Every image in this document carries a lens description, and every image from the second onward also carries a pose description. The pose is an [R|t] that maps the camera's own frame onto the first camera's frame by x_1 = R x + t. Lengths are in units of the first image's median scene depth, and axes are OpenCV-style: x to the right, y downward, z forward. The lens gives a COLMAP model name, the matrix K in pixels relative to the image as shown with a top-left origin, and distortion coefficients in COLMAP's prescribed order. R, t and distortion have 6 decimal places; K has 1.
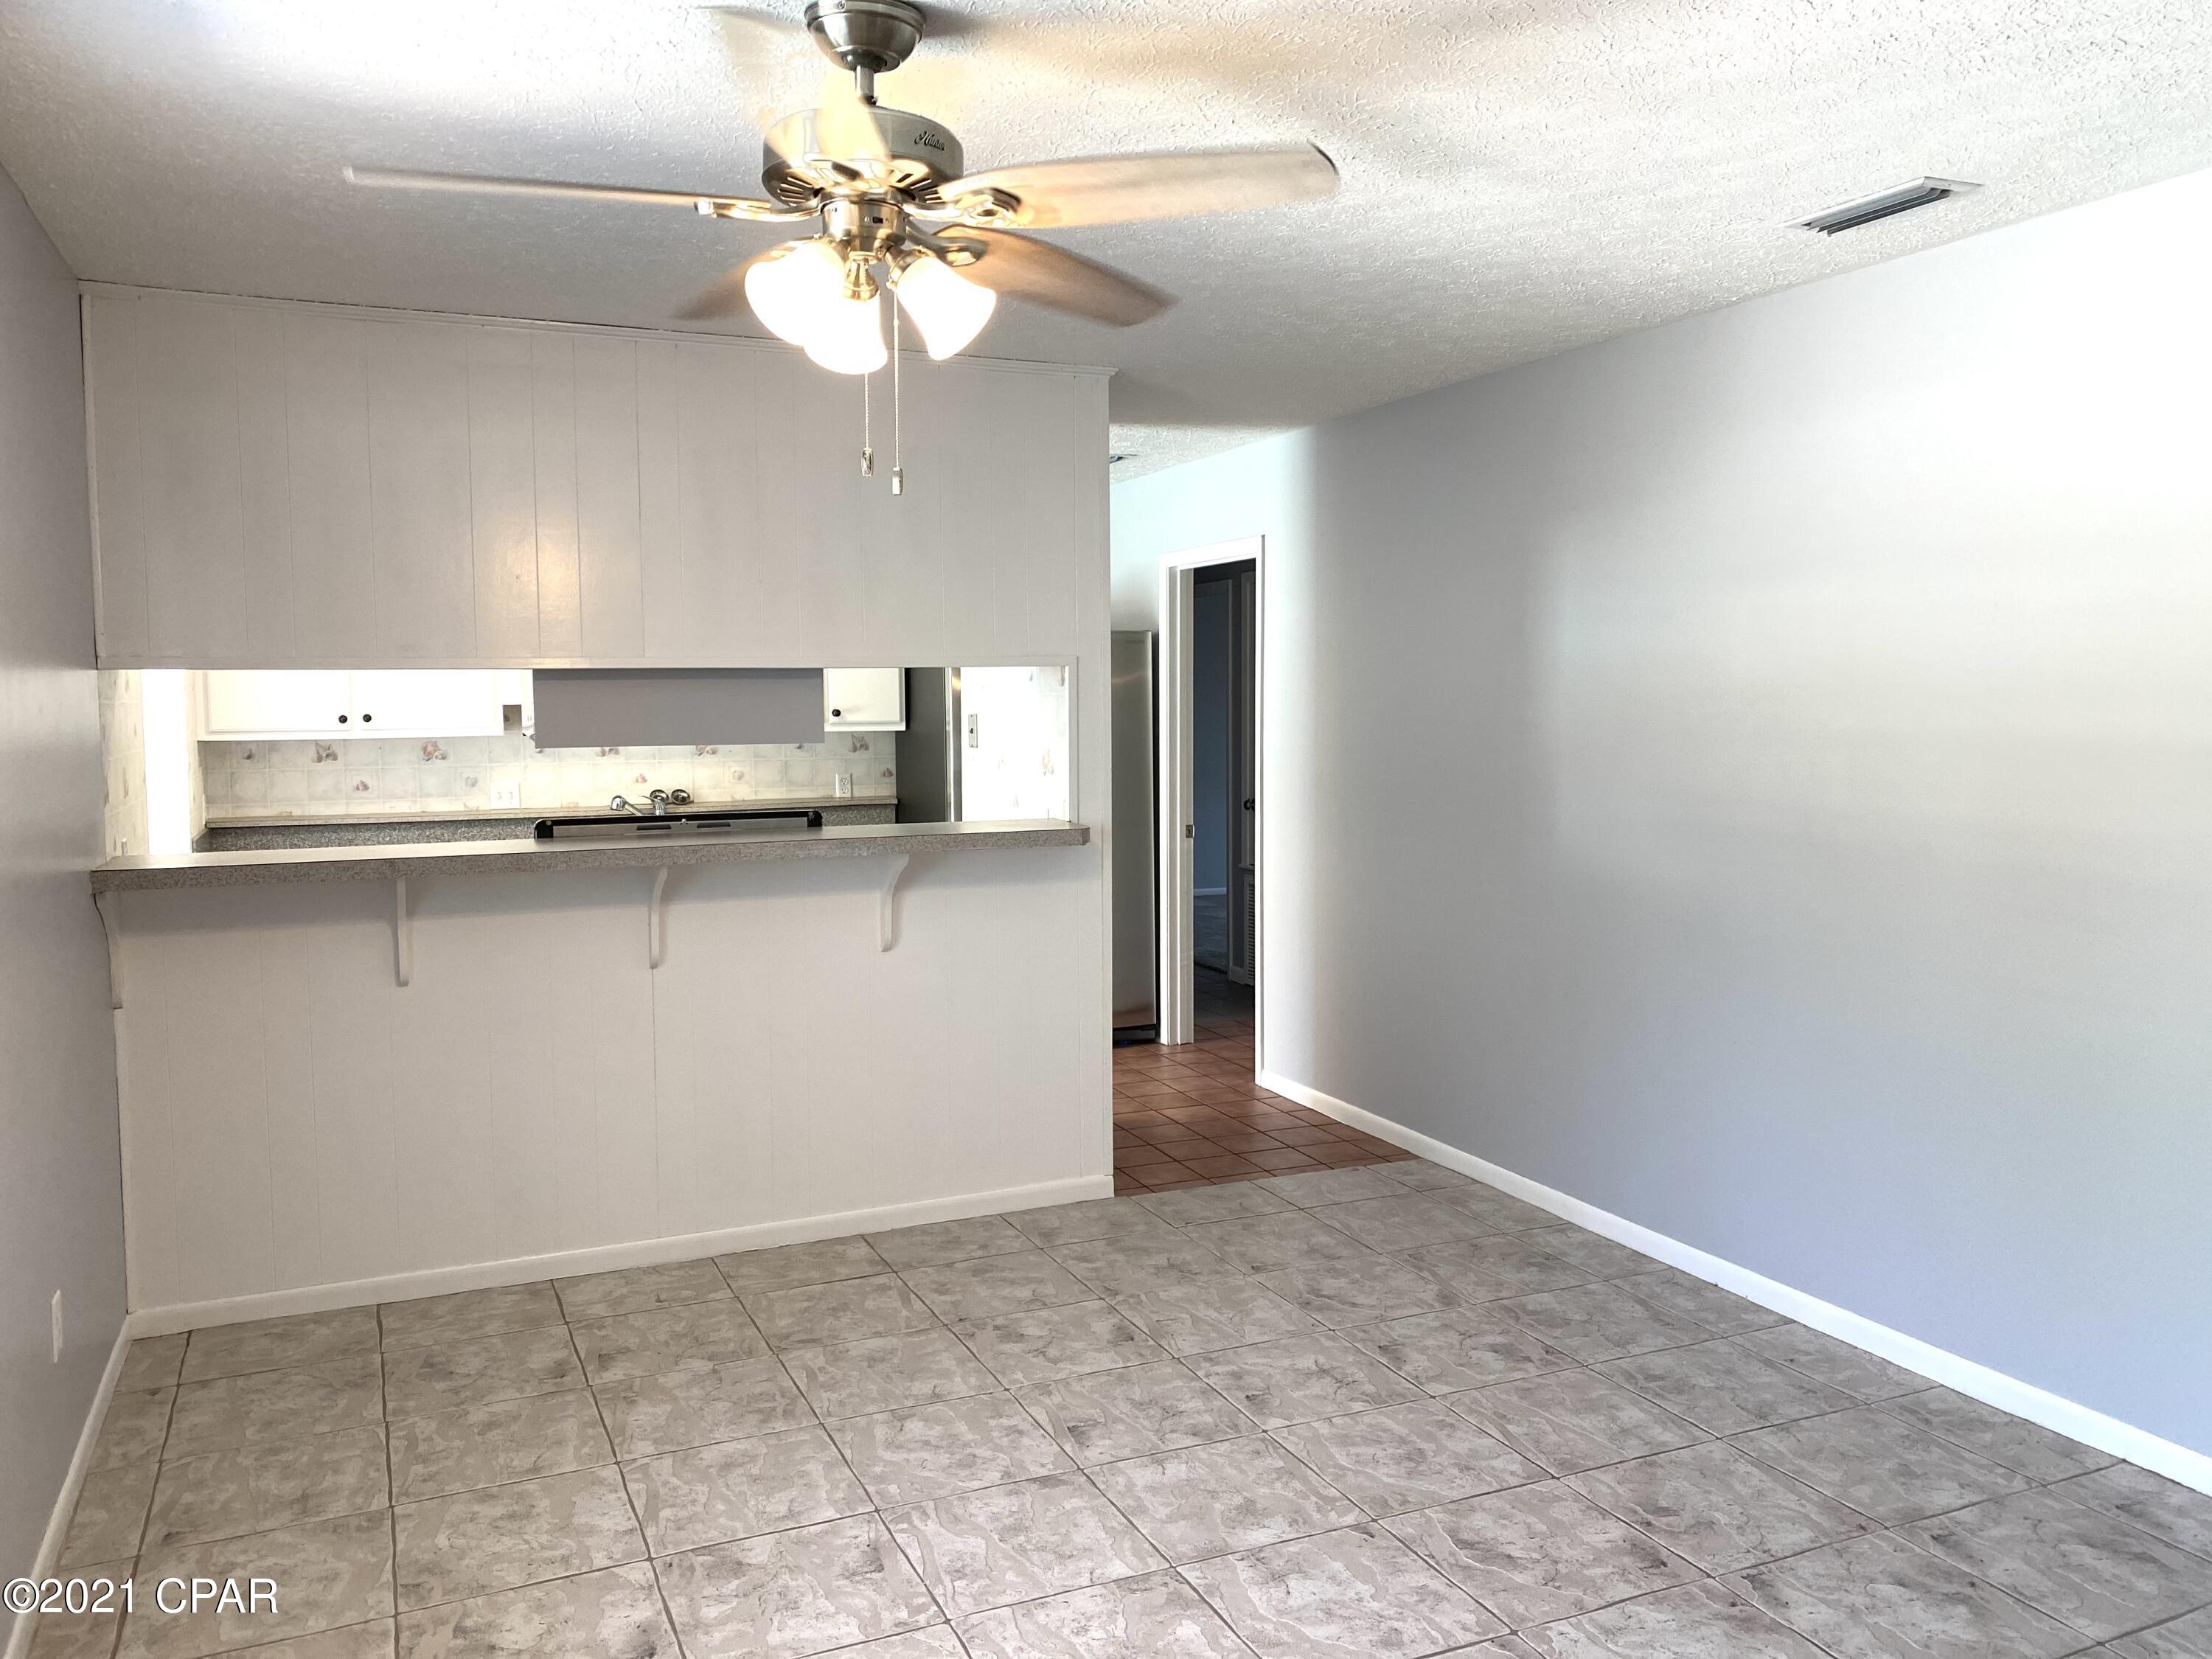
lens RADIAL K [[1681.2, 0, 1092.5], [0, 1681.2, 820.0], [0, 0, 1]] dist [0.050321, -0.056155]
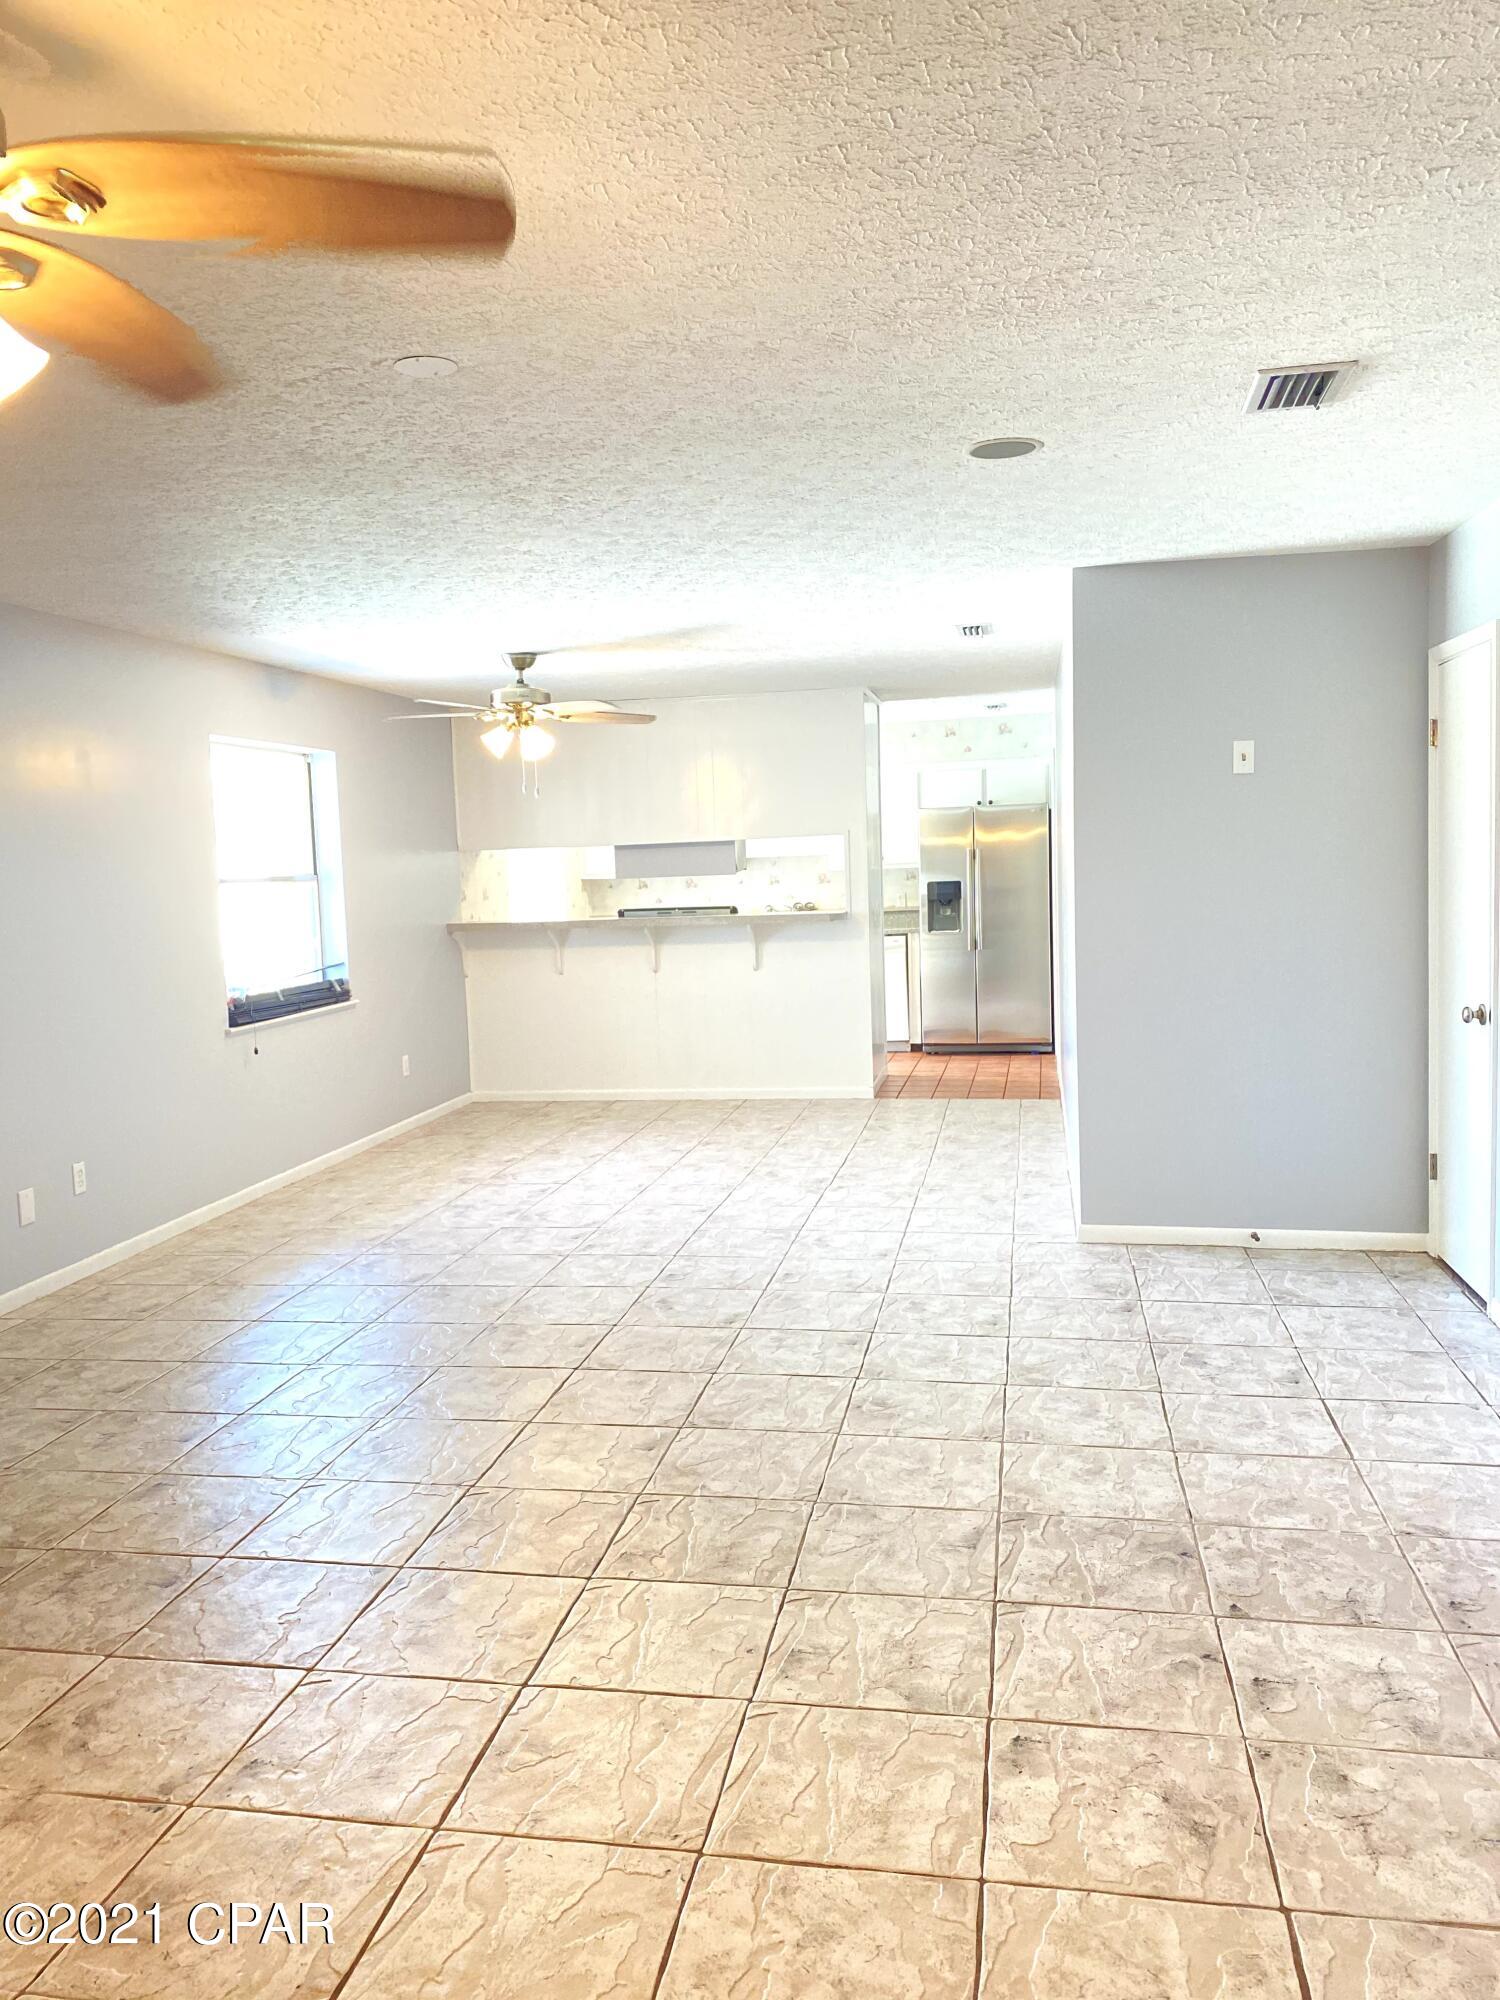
lens RADIAL K [[1520.1, 0, 761.3], [0, 1520.1, 1002.9], [0, 0, 1]] dist [0.050321, -0.056155]
pose [[0.788998, 0.028068, -0.613754, 1.108278], [-0.009362, 0.999389, 0.033668, 0.055427], [0.614324, -0.020819, 0.788779, -0.543222]]
